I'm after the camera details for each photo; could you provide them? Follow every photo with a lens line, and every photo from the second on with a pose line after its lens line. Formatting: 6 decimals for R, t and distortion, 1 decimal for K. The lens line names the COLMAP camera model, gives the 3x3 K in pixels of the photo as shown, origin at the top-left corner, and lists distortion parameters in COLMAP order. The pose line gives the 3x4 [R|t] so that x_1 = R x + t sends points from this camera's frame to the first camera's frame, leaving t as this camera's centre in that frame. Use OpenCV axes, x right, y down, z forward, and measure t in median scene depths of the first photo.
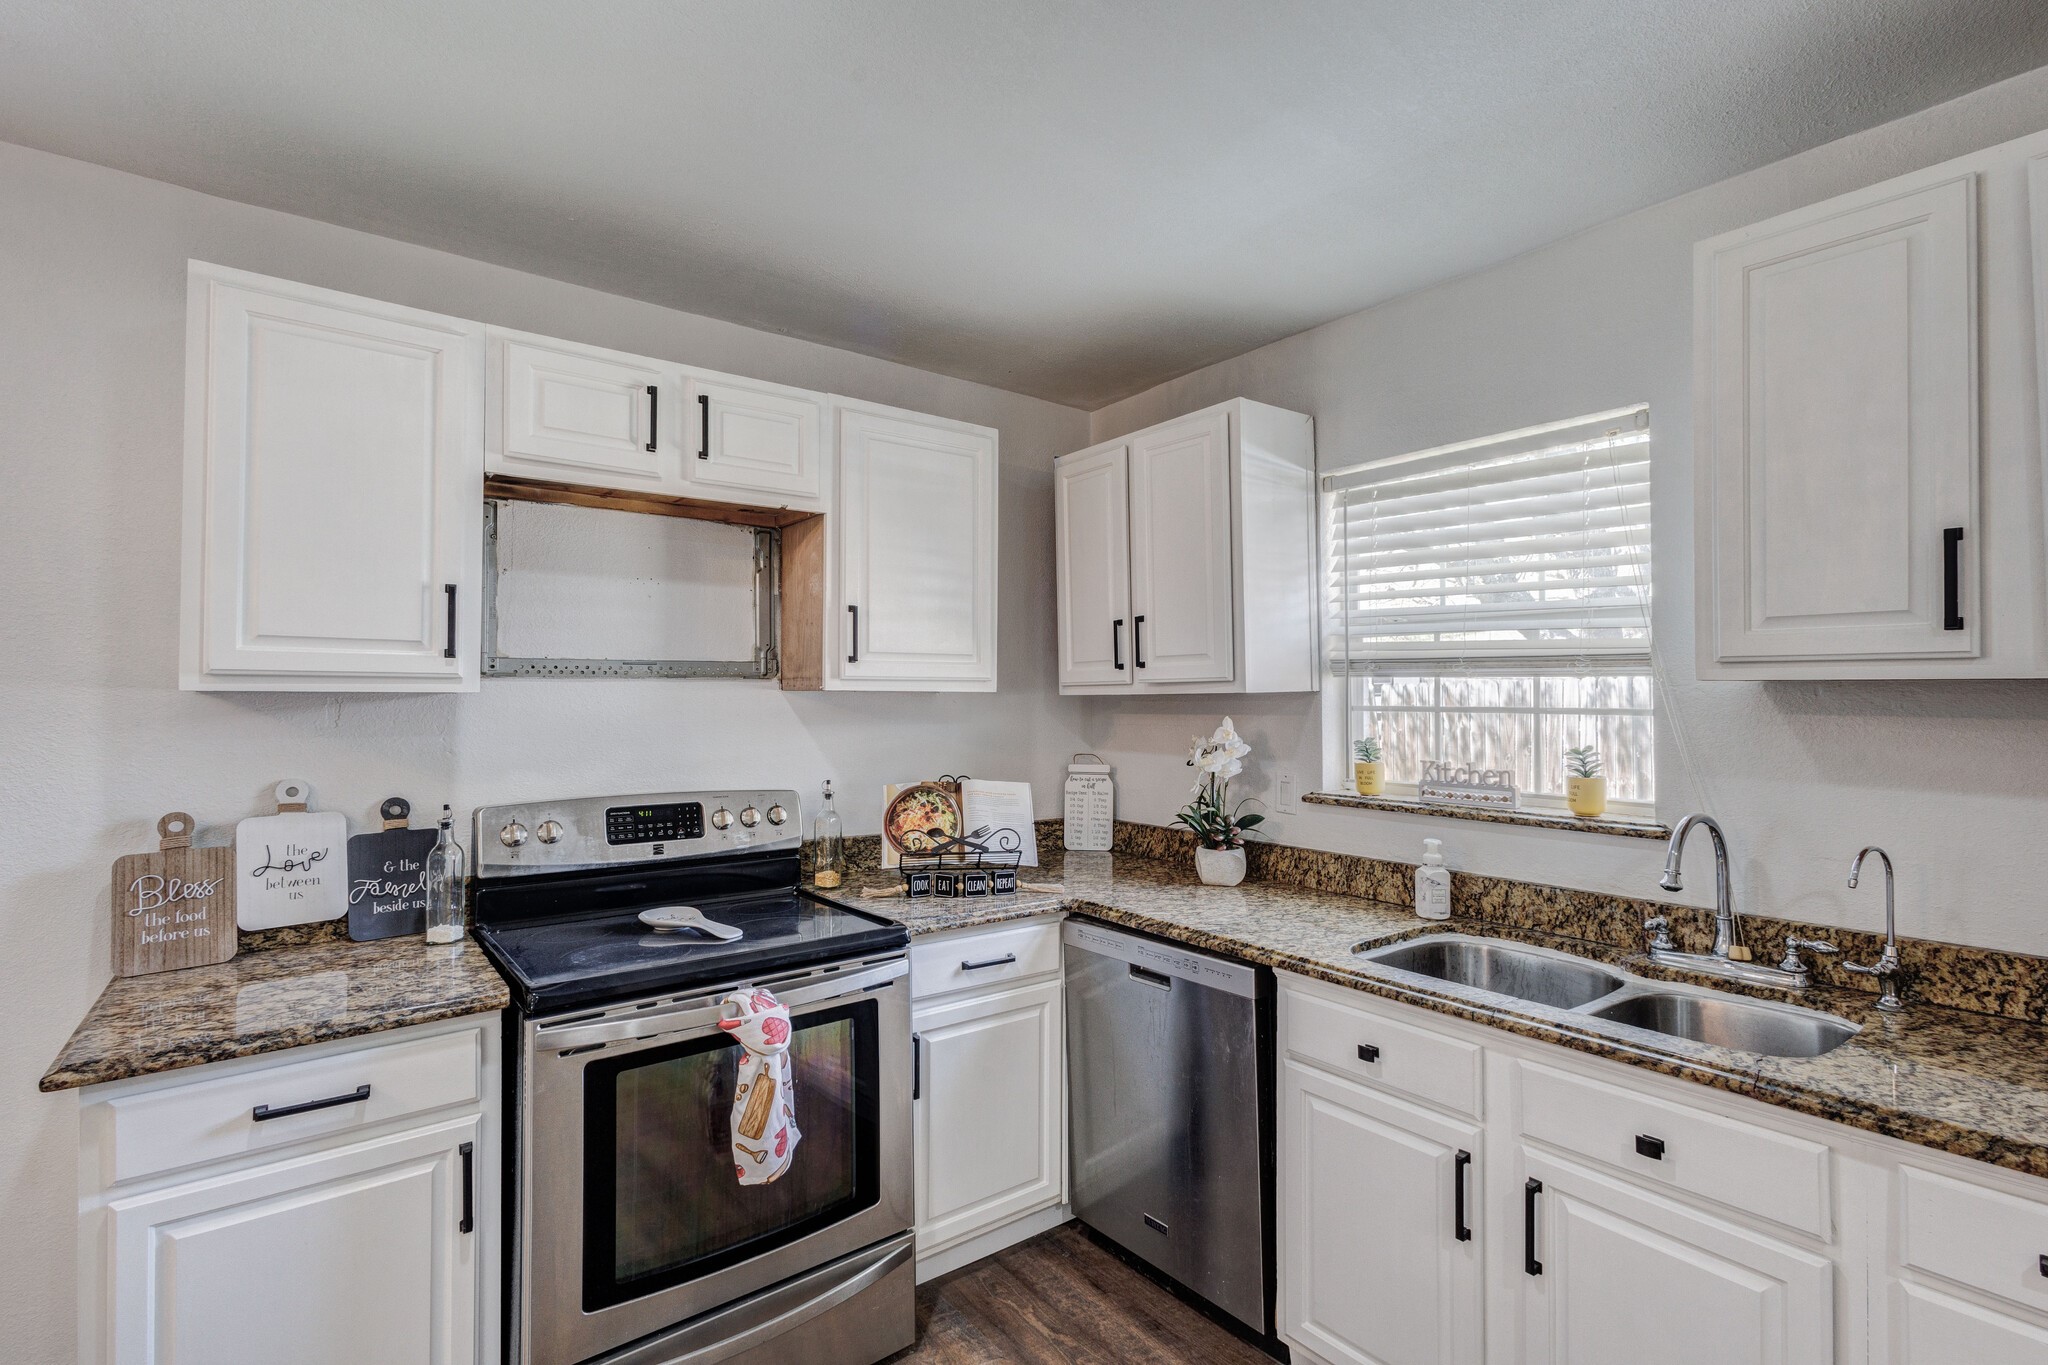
lens RADIAL K [[940.3, 0, 1083.3], [0, 940.3, 679.9], [0, 0, 1]] dist [0.009784, -0.002994]
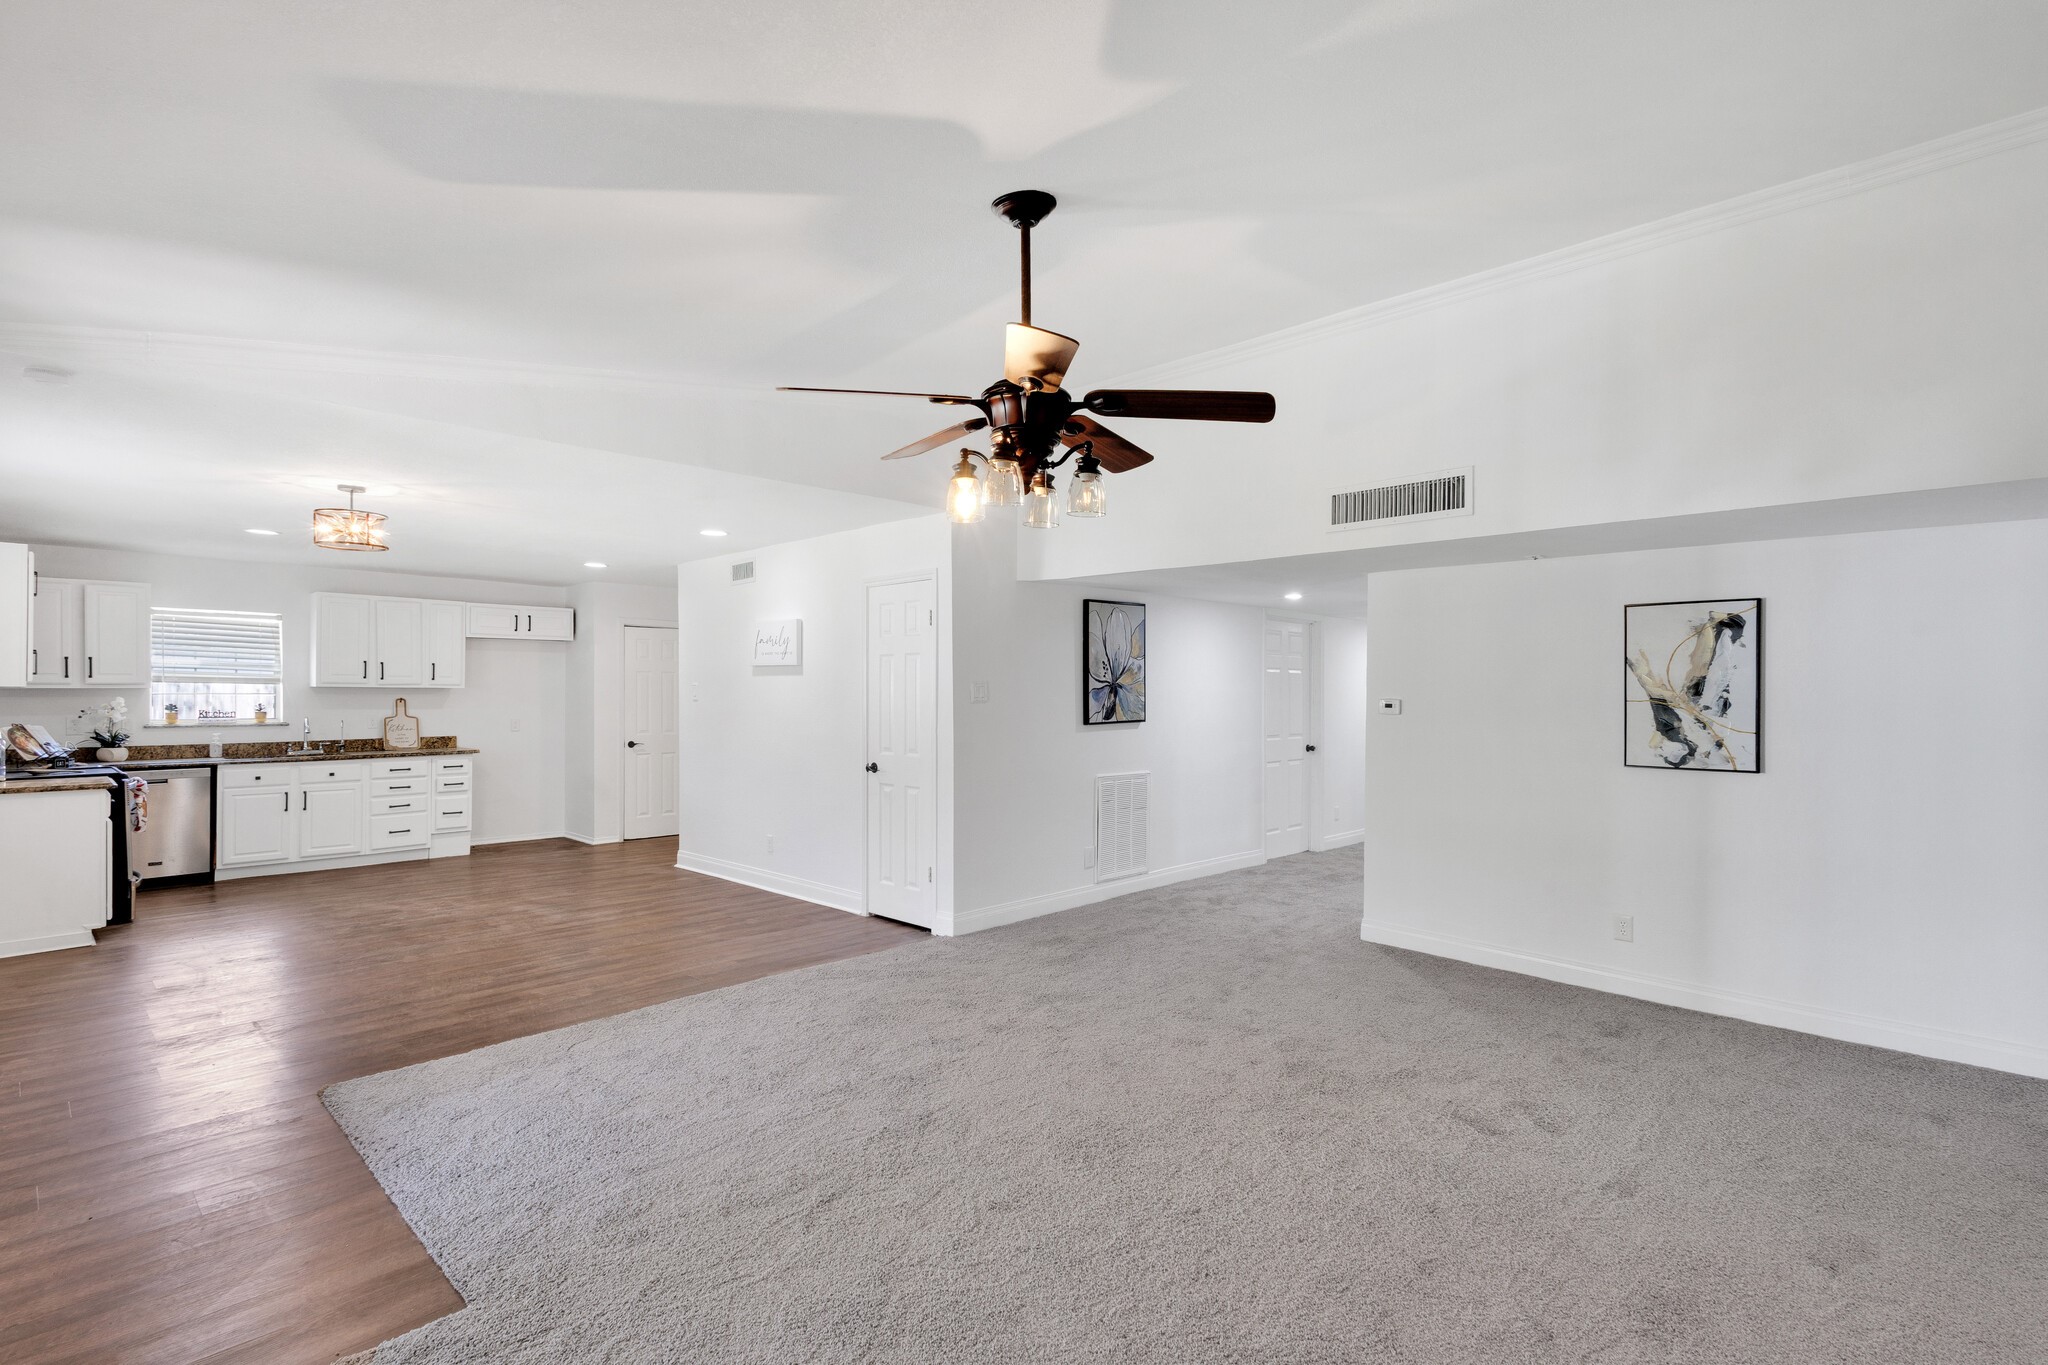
lens RADIAL K [[963.1, 0, 978.3], [0, 963.1, 692.6], [0, 0, 1]] dist [0.013453, -0.002609]
pose [[-0.101187, -0.000297, 0.994867, -3.238752], [-0.022120, 0.999753, -0.001951, -0.024756], [-0.994621, -0.022204, -0.101169, -1.283088]]
